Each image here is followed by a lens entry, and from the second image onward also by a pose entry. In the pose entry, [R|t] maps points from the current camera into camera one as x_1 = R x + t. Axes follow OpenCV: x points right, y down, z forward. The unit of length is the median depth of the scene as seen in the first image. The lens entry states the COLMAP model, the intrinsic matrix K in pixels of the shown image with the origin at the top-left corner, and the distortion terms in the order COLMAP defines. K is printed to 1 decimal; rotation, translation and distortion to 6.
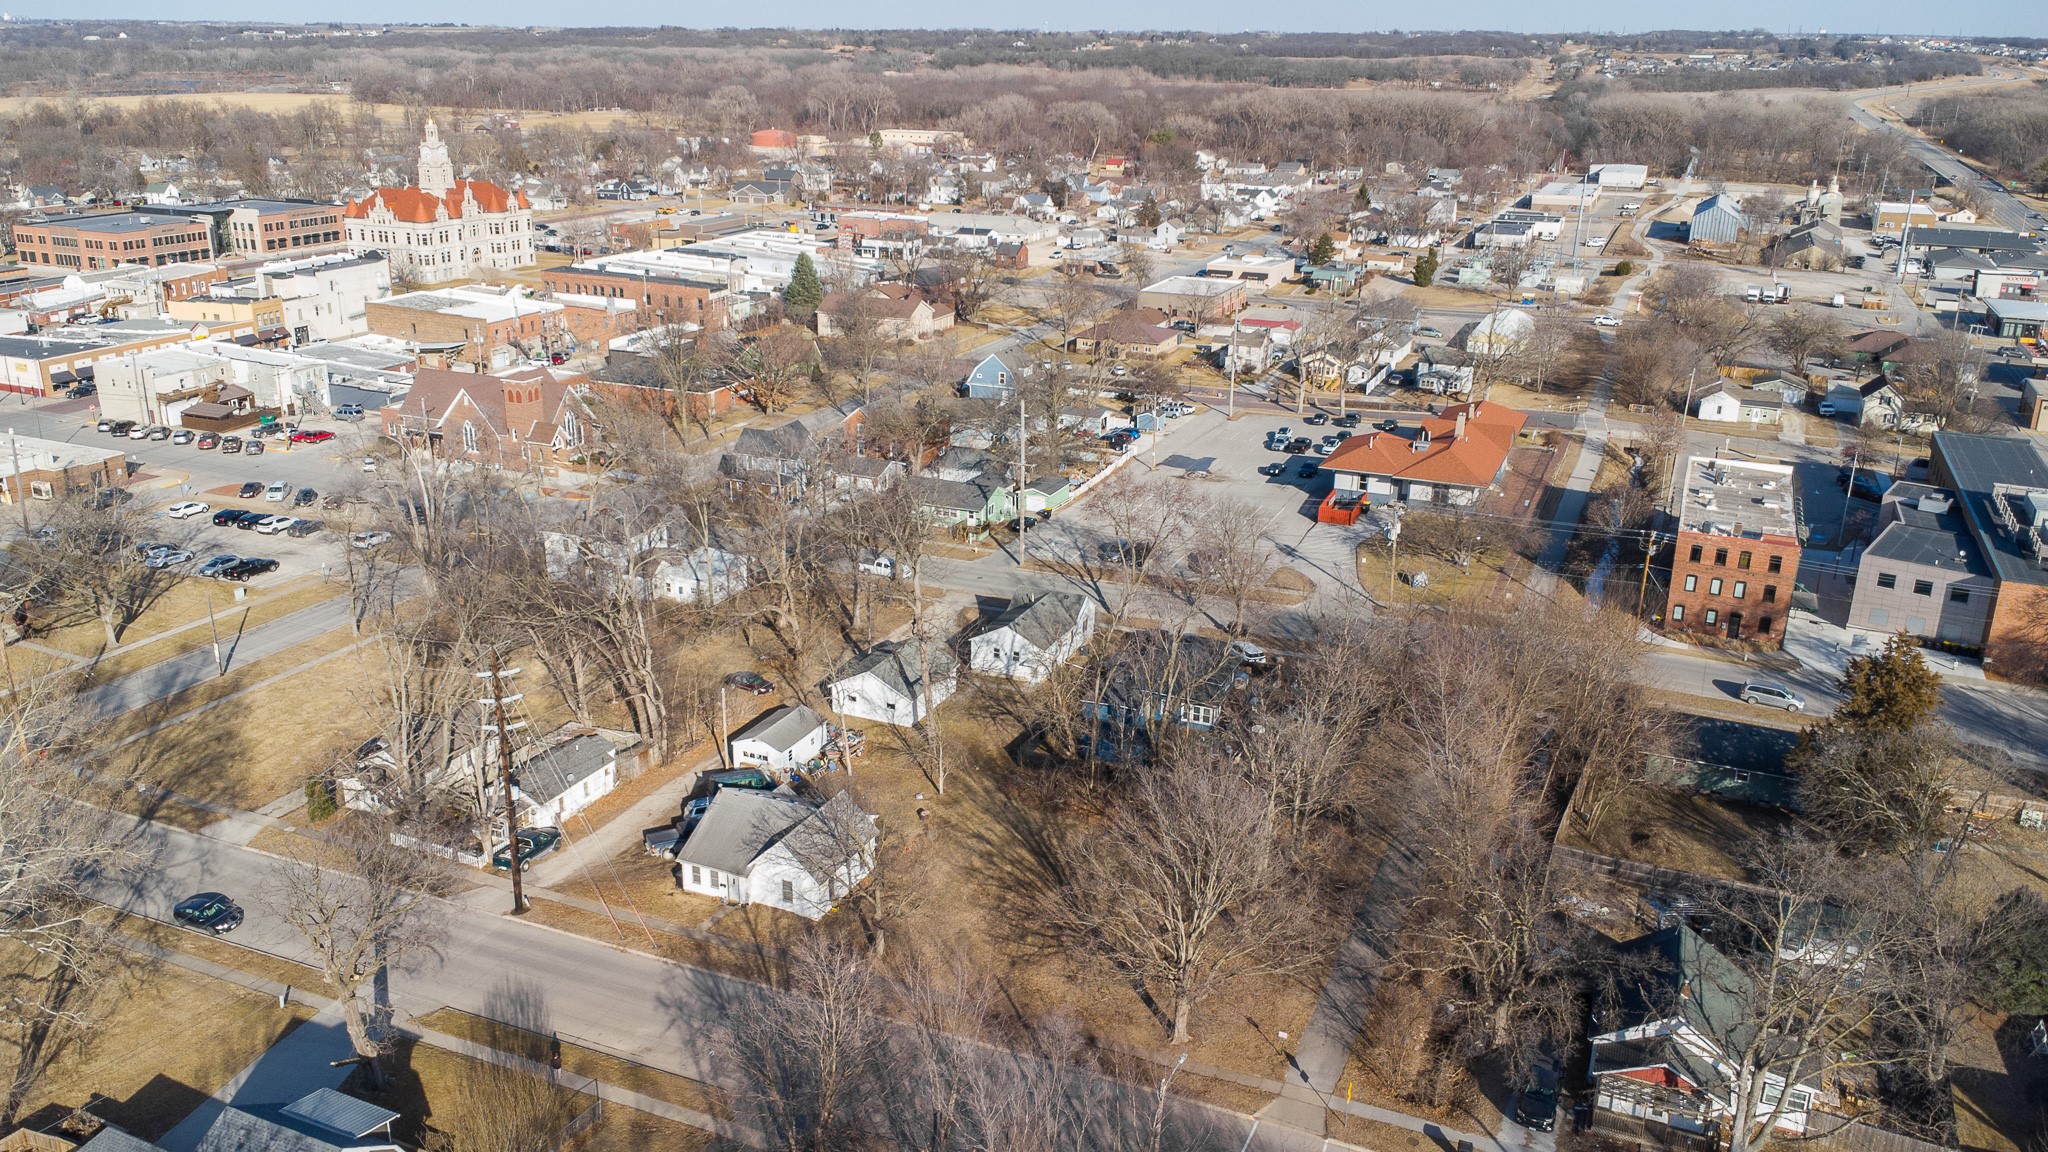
lens RADIAL K [[1614.2, 0, 976.9], [0, 1614.2, 545.7], [0, 0, 1]] dist [0.014125, 0.021914]
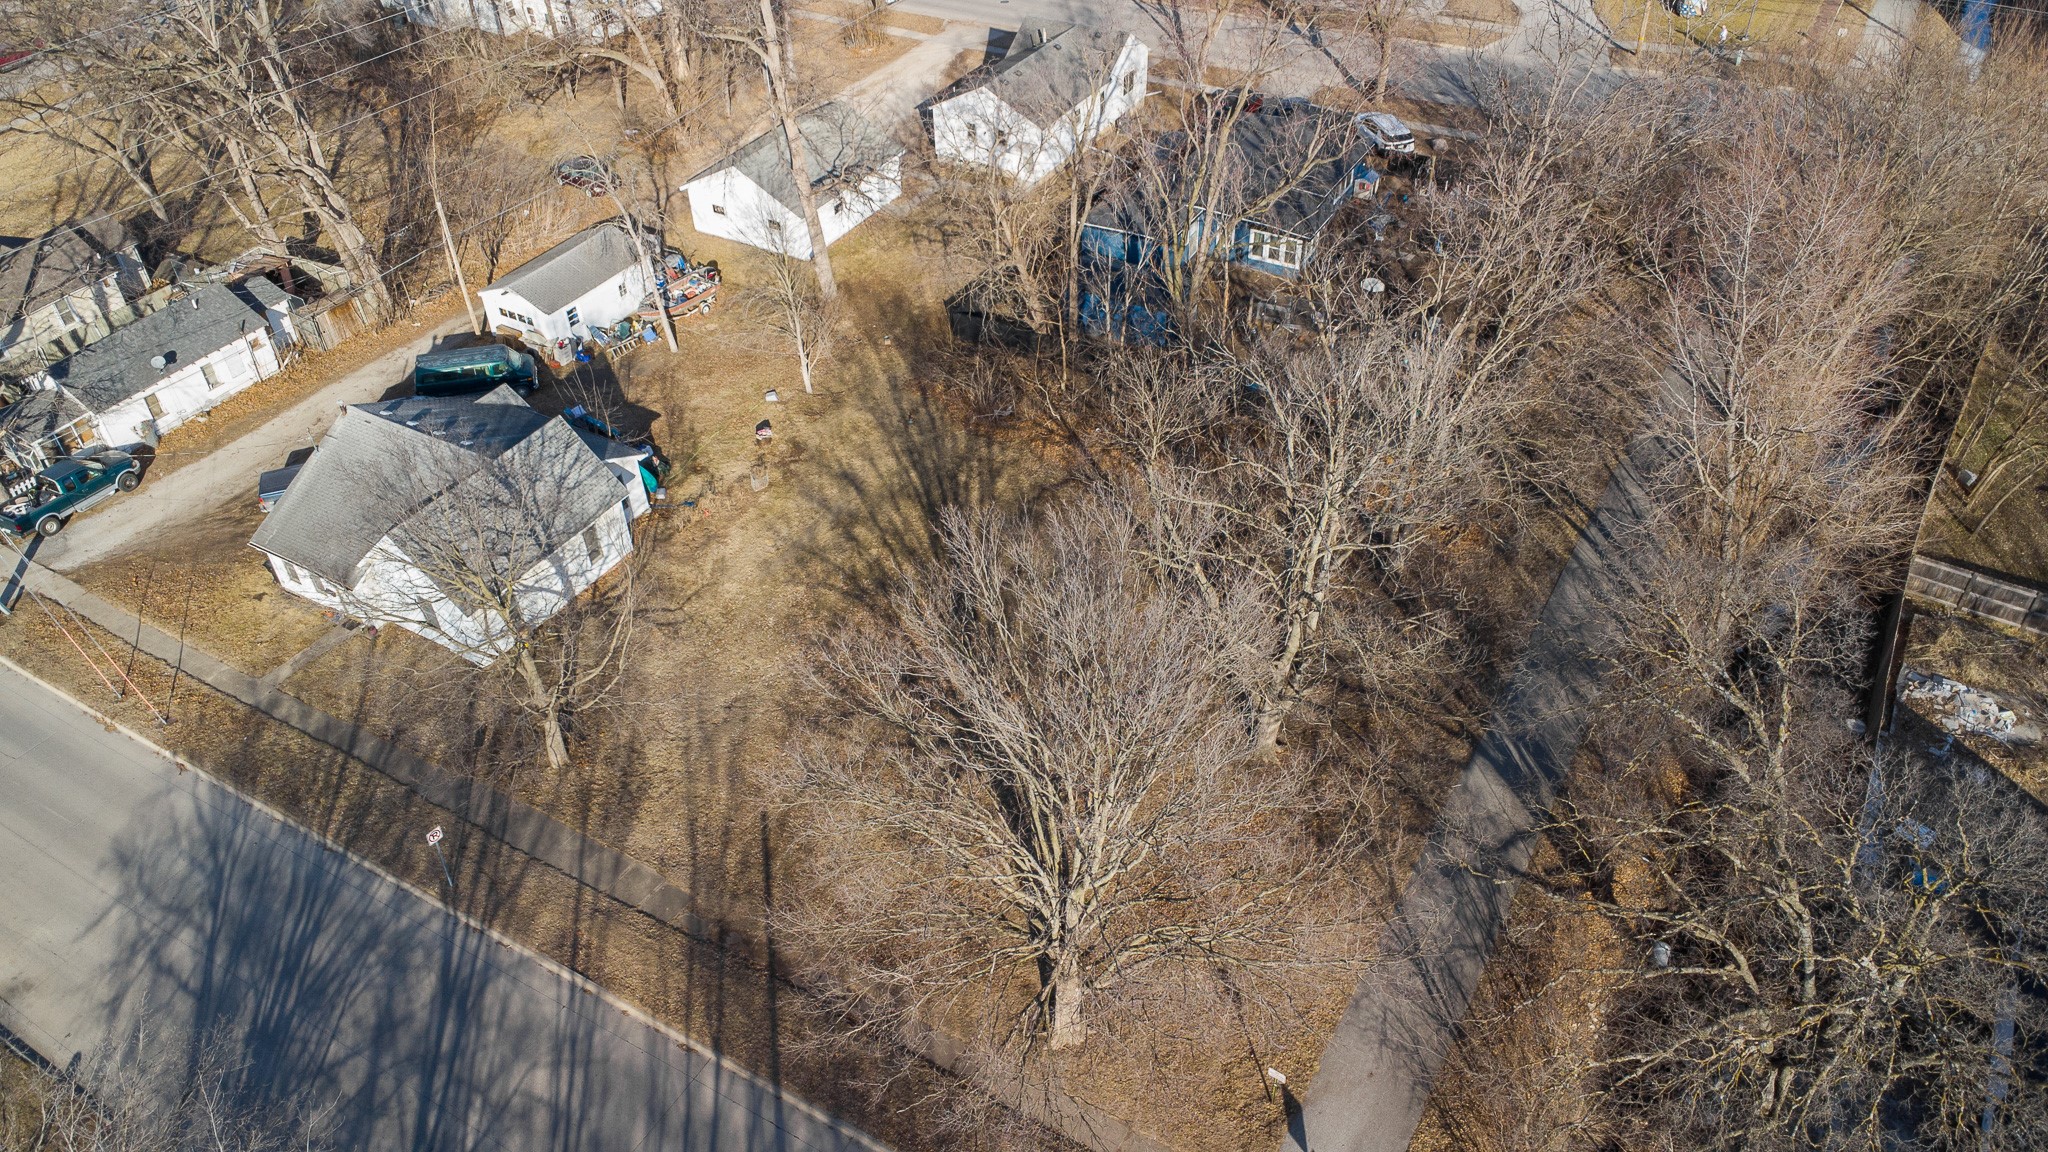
lens RADIAL K [[1511.9, 0, 1016.1], [0, 1511.9, 546.4], [0, 0, 1]] dist [0.034978, -0.040645]
pose [[0.993690, 0.039041, -0.105146, 0.098194], [0.001352, 0.933225, 0.359290, 0.006088], [0.112152, -0.357165, 0.927284, 0.409597]]
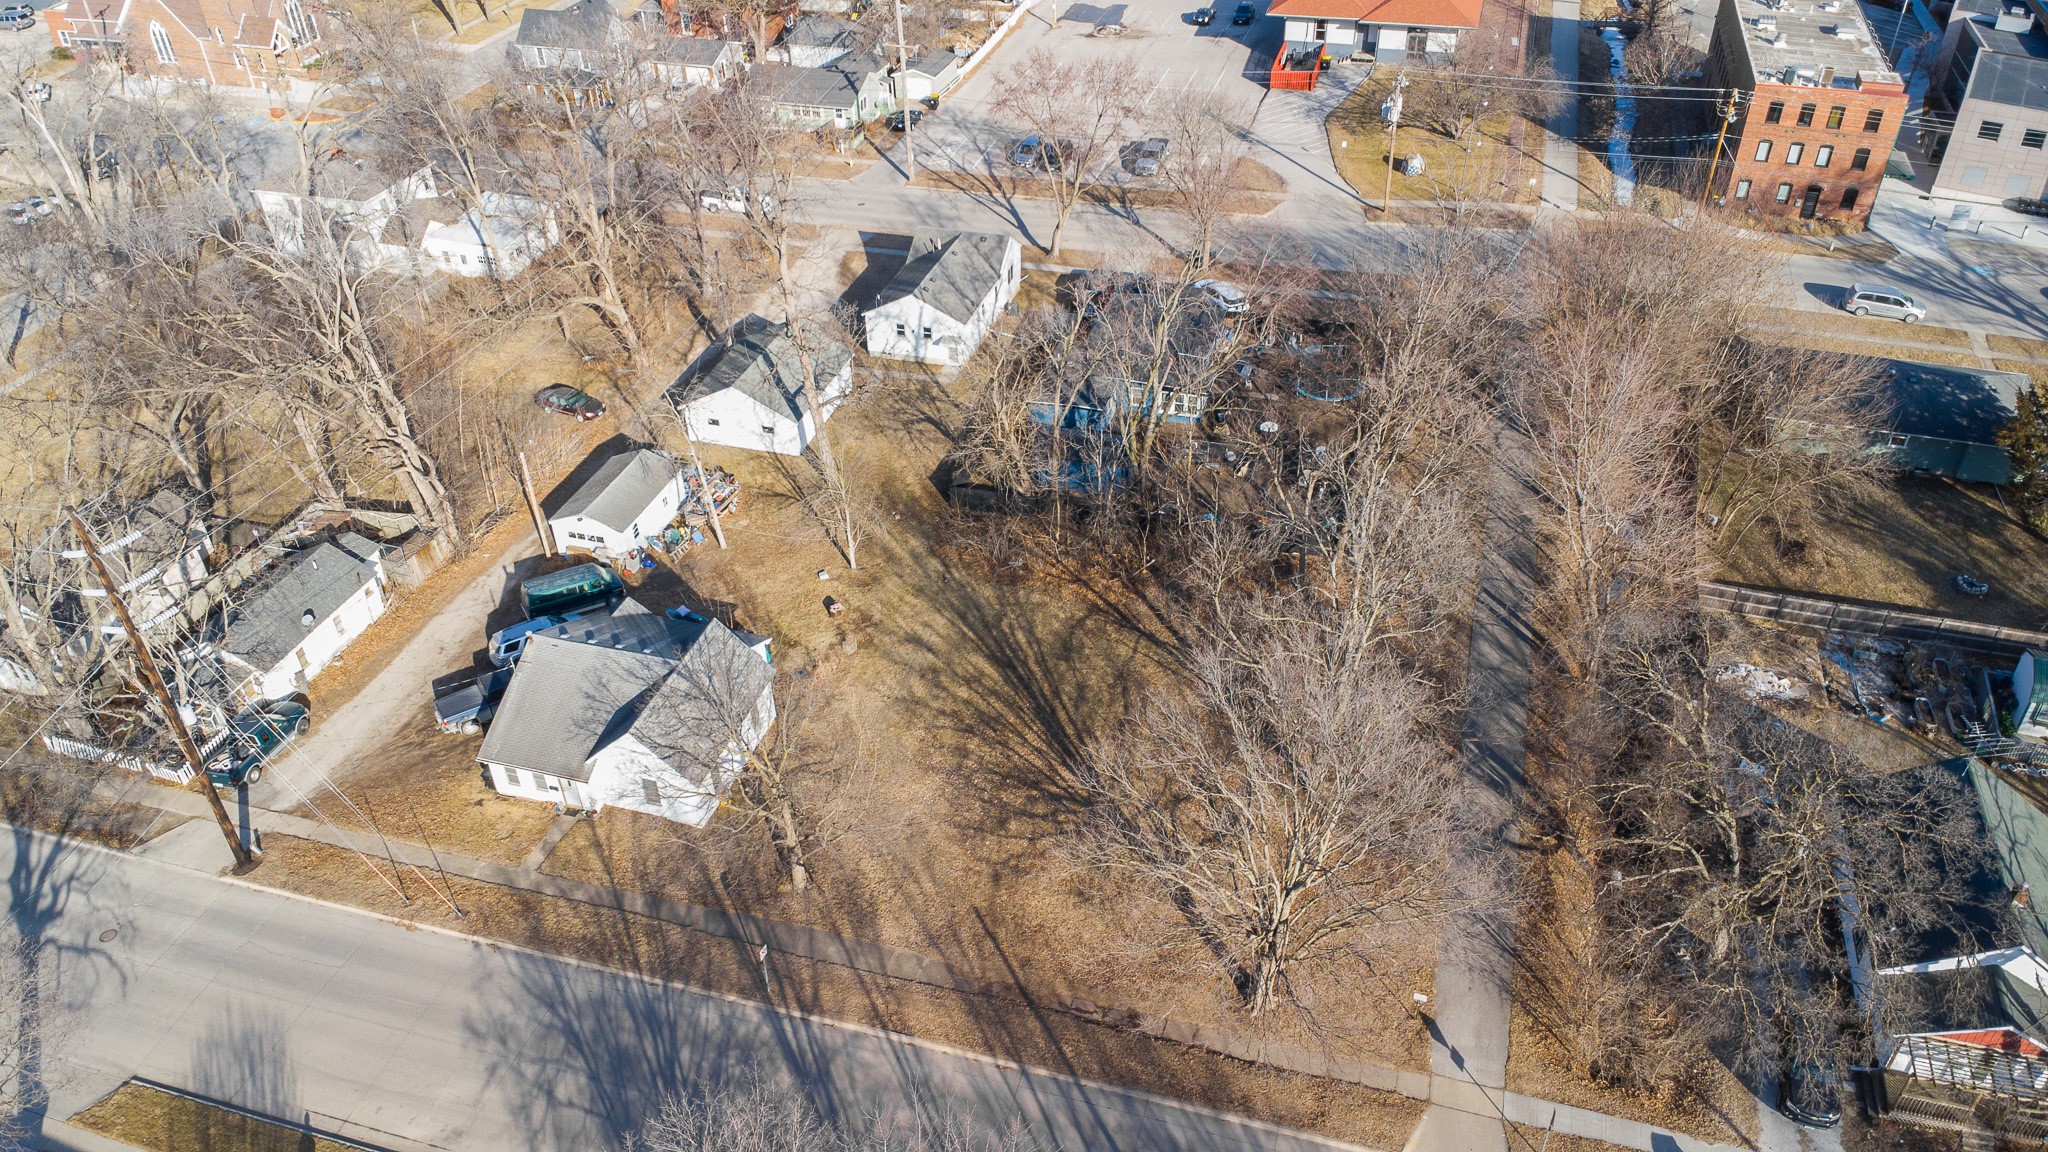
lens RADIAL K [[1511.9, 0, 1015.5], [0, 1511.9, 558.9], [0, 0, 1]] dist [0.034978, -0.040645]
pose [[0.990564, -0.102173, 0.091344, -0.010114], [0.068920, 0.947451, 0.312387, -0.049626], [-0.118461, -0.303144, 0.945553, 0.302812]]
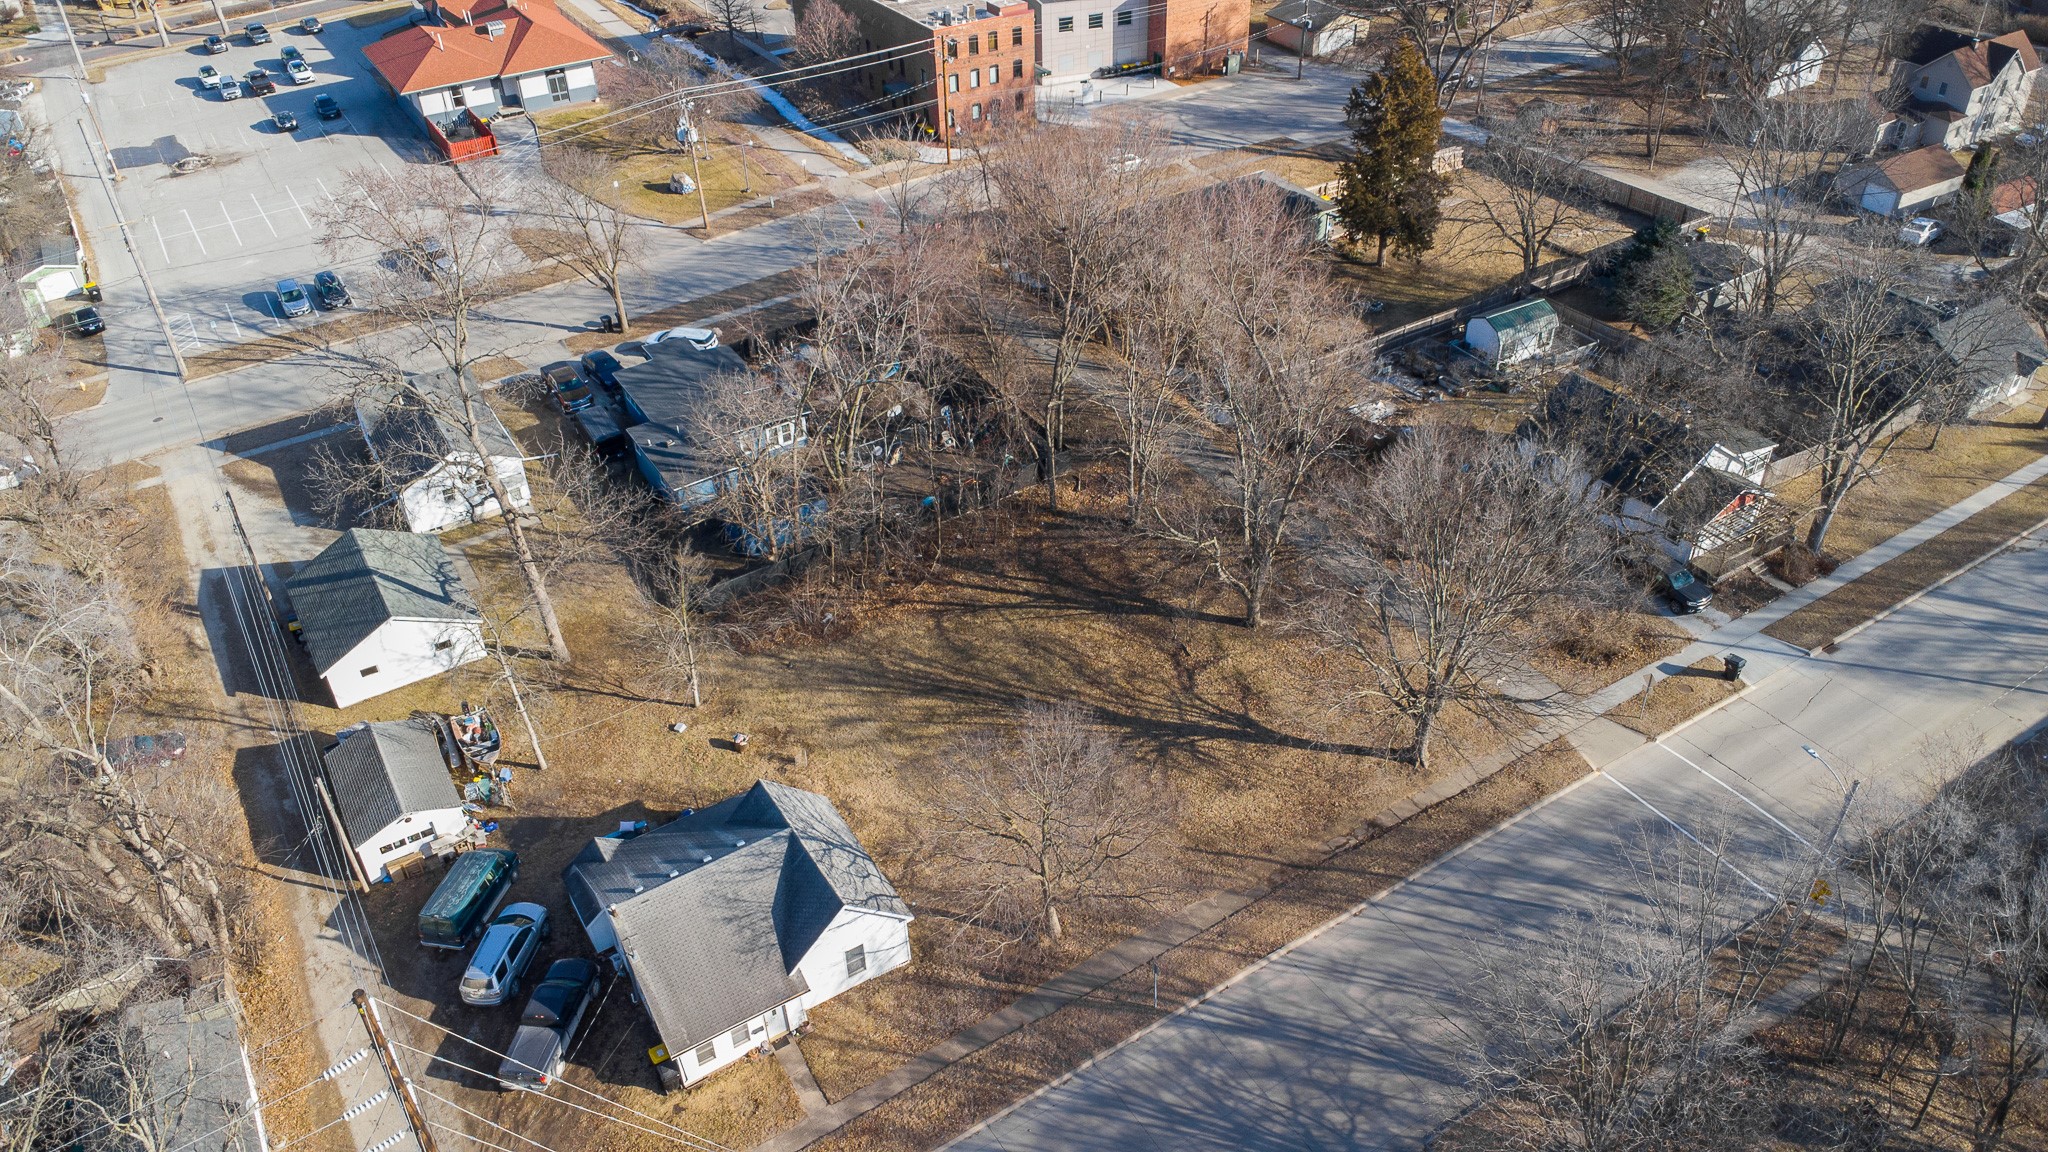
lens RADIAL K [[1511.9, 0, 1033.8], [0, 1511.9, 570.0], [0, 0, 1]] dist [0.034978, -0.040645]
pose [[0.544683, -0.509015, 0.666501, -0.286749], [0.283778, 0.859724, 0.424670, -0.102331], [-0.789170, -0.042172, 0.612725, 0.444106]]
